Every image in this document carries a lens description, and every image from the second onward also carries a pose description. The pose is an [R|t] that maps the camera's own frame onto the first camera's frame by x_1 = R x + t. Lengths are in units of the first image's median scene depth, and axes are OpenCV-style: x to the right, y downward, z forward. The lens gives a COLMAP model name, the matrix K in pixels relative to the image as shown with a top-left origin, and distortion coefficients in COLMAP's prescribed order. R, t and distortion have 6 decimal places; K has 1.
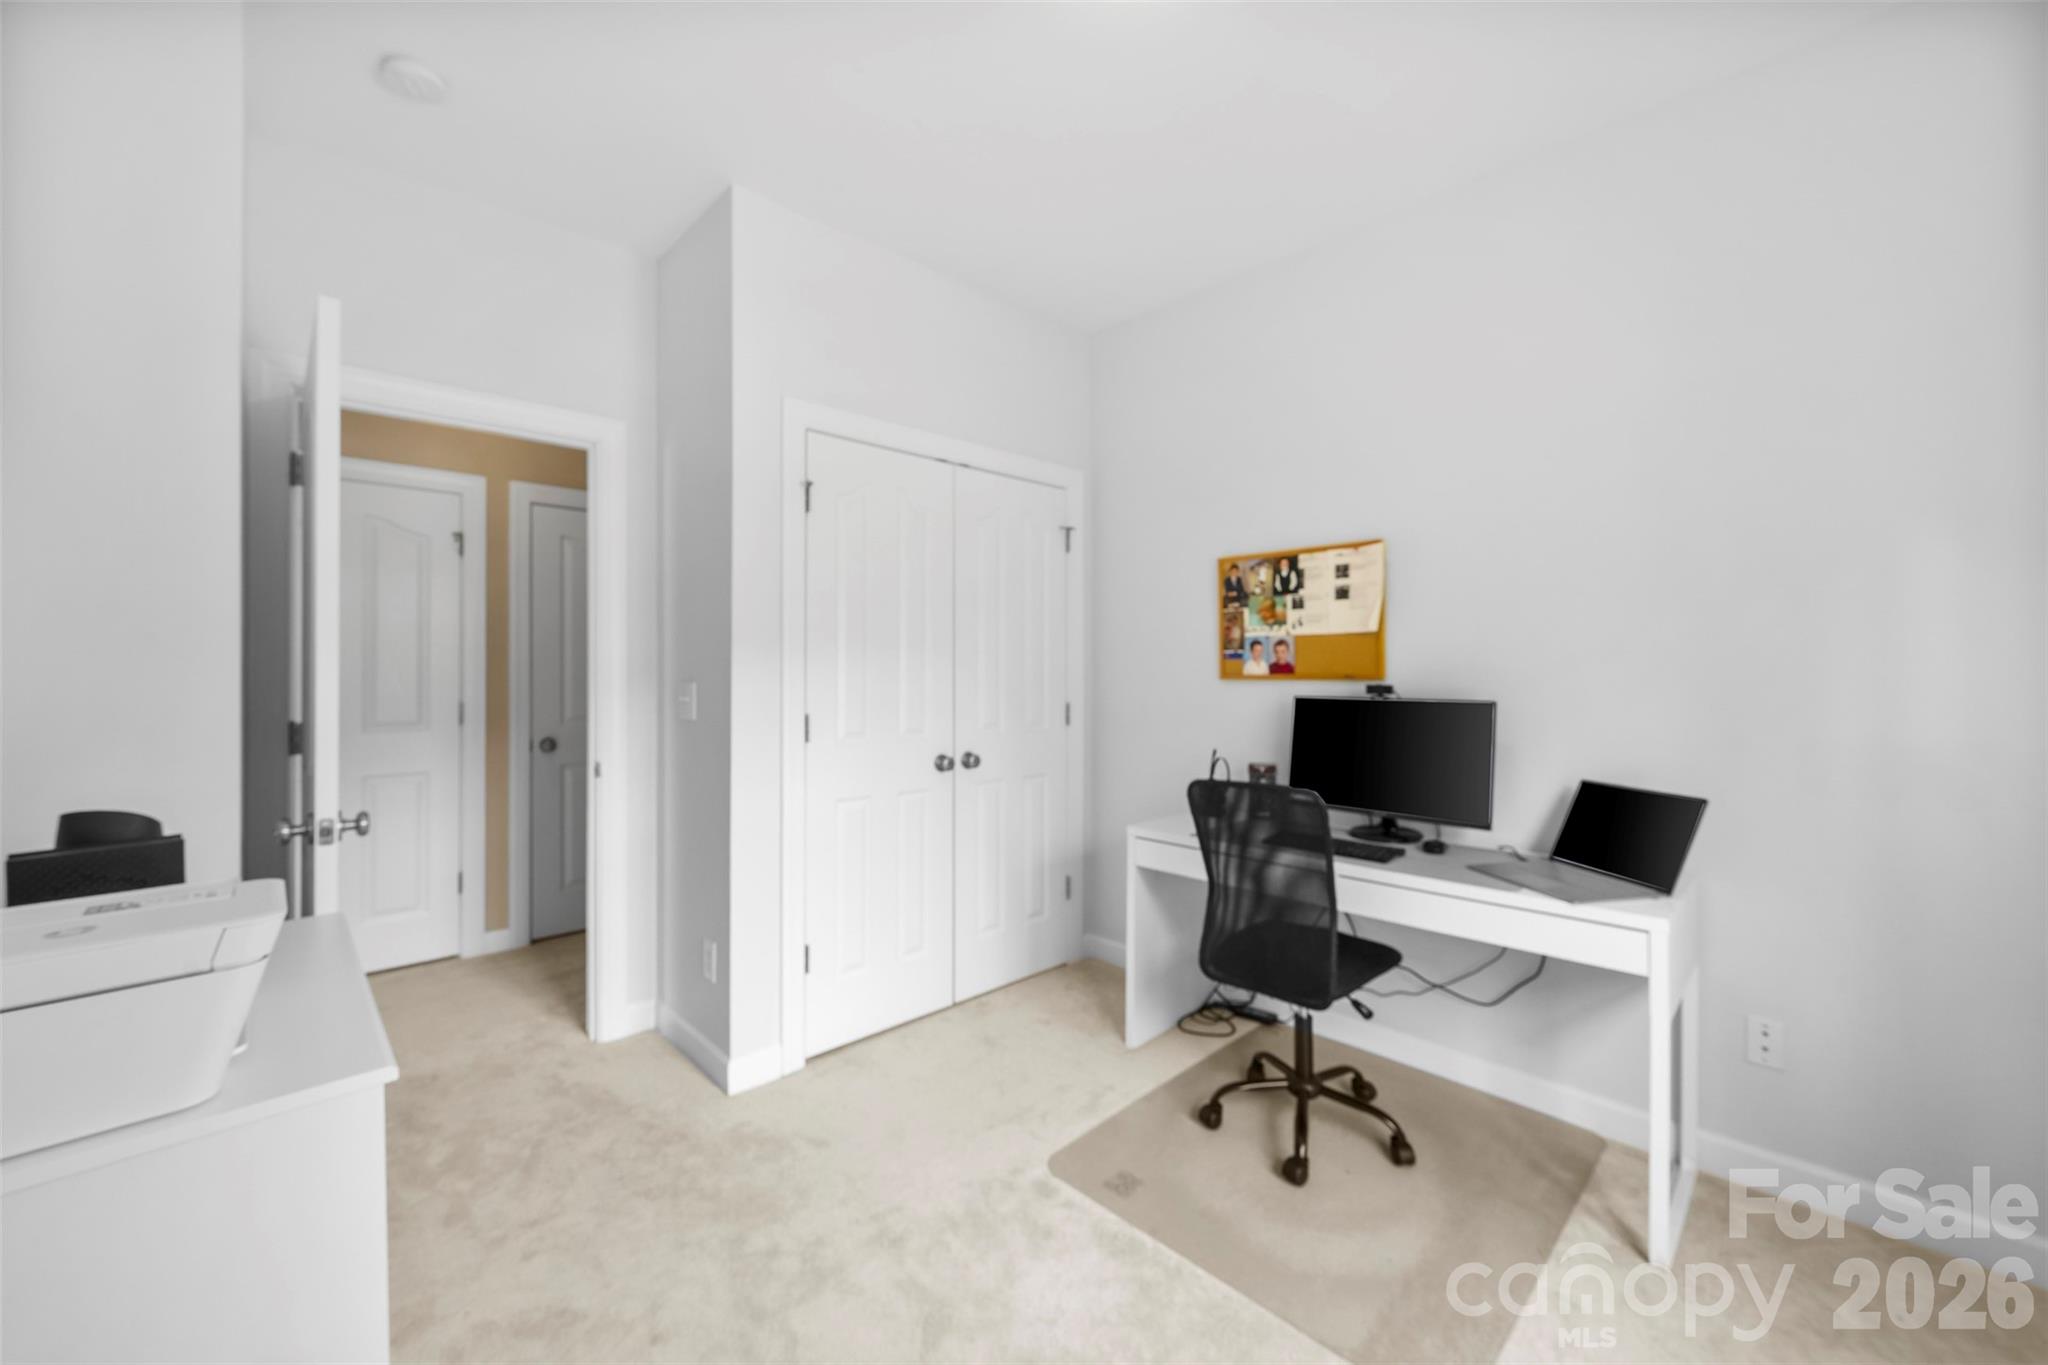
lens RADIAL K [[792.1, 0, 1024.6], [0, 792.1, 673.9], [0, 0, 1]] dist [-0.003396, -0.000216]
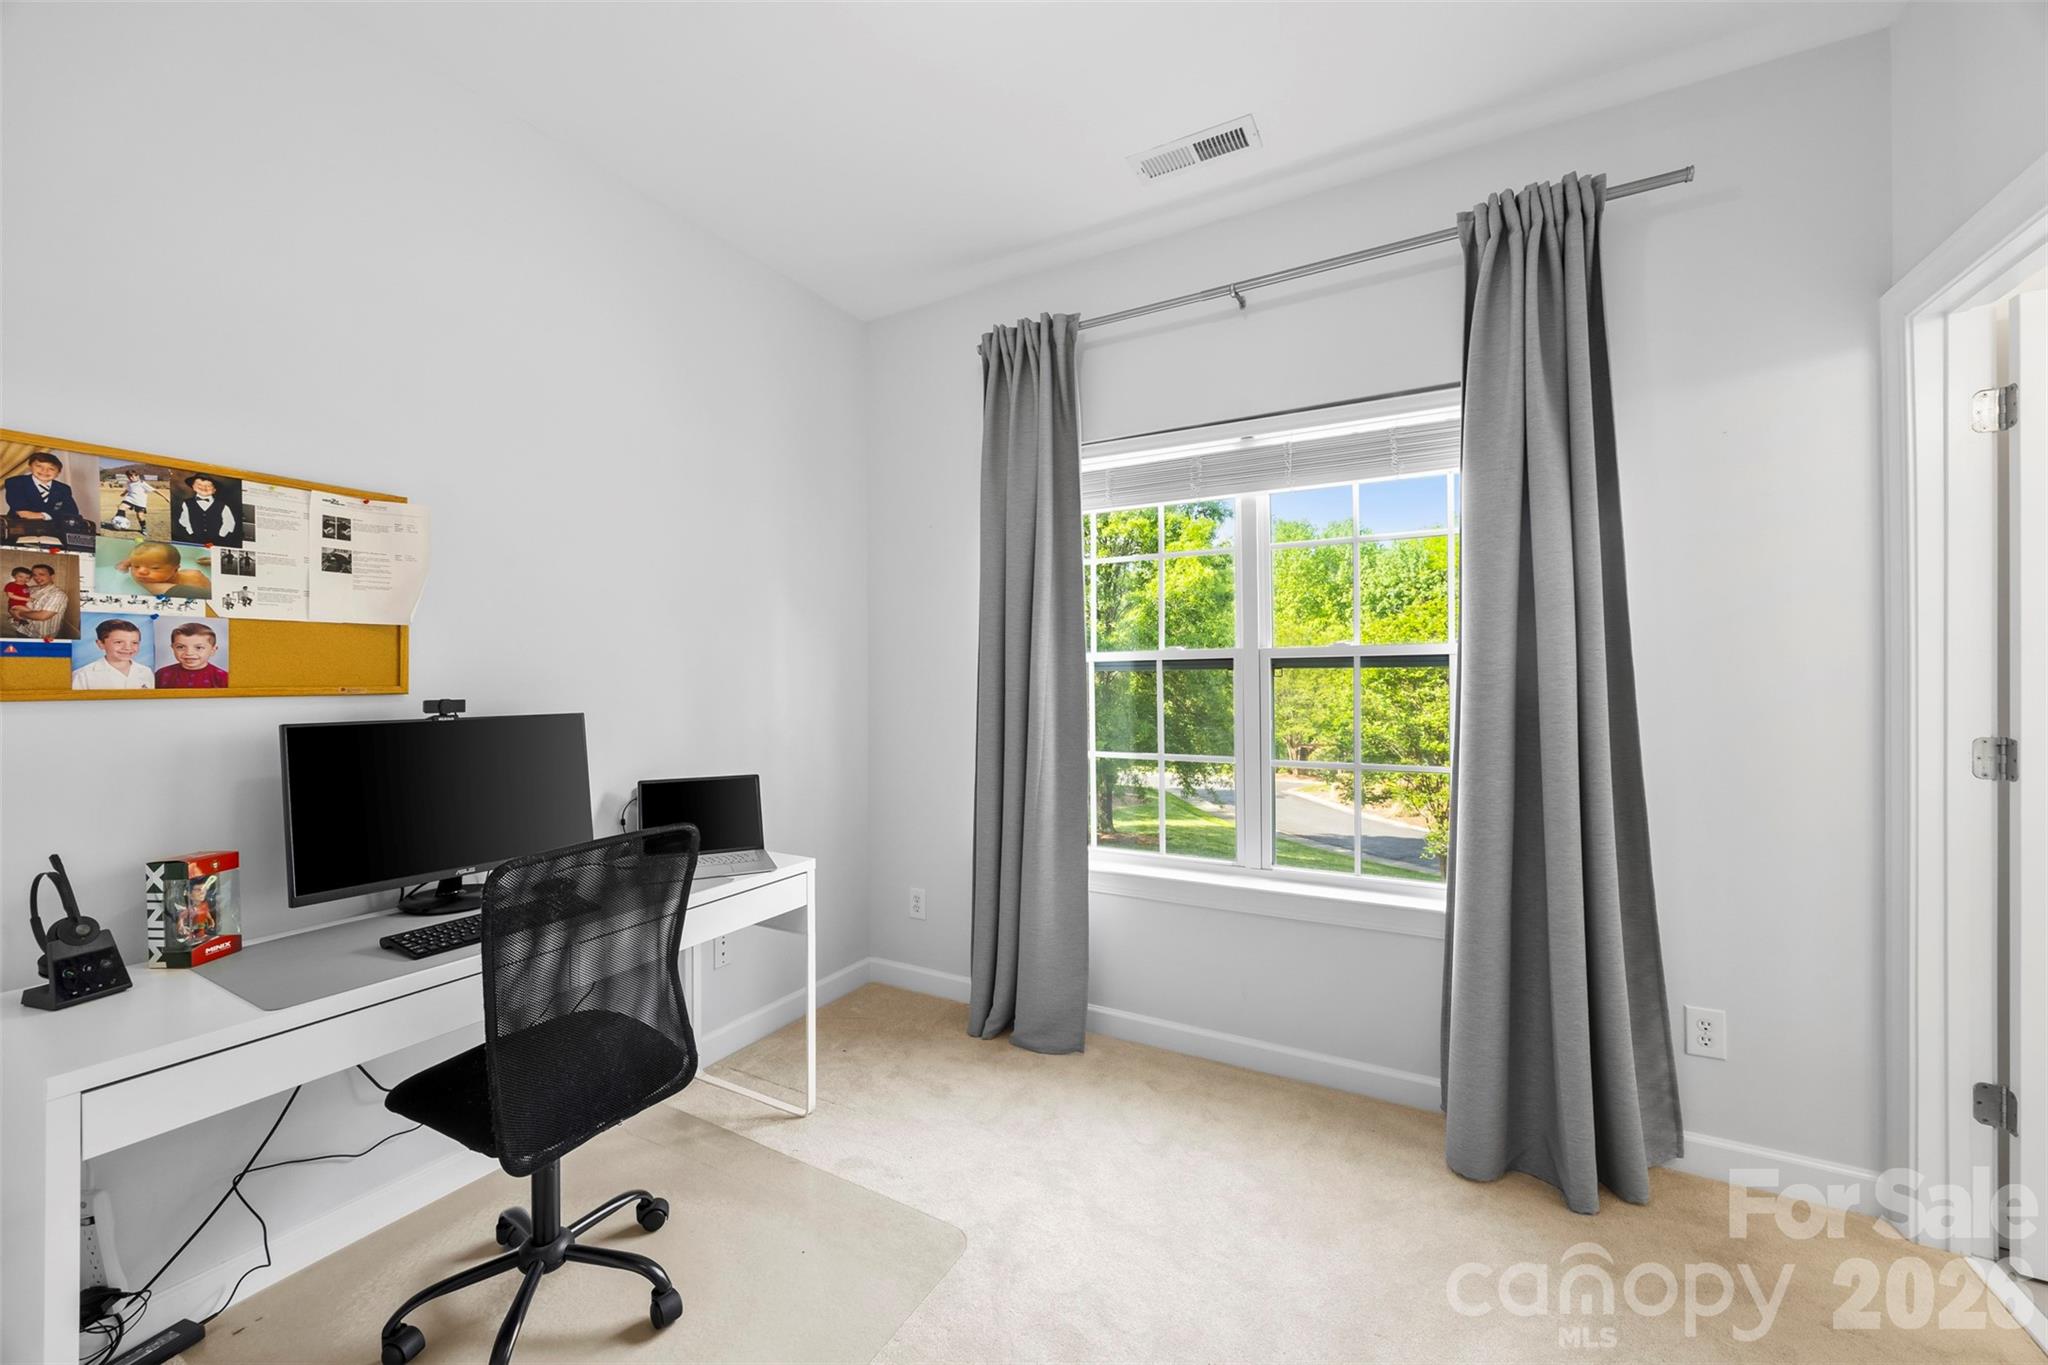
lens RADIAL K [[792.1, 0, 1020.5], [0, 792.1, 677.3], [0, 0, 1]] dist [-0.003396, -0.000216]
pose [[-0.305622, 0.003063, 0.952148, -0.367666], [0.008725, 0.999962, -0.000416, -0.001791], [-0.952113, 0.008181, -0.305638, 0.628253]]
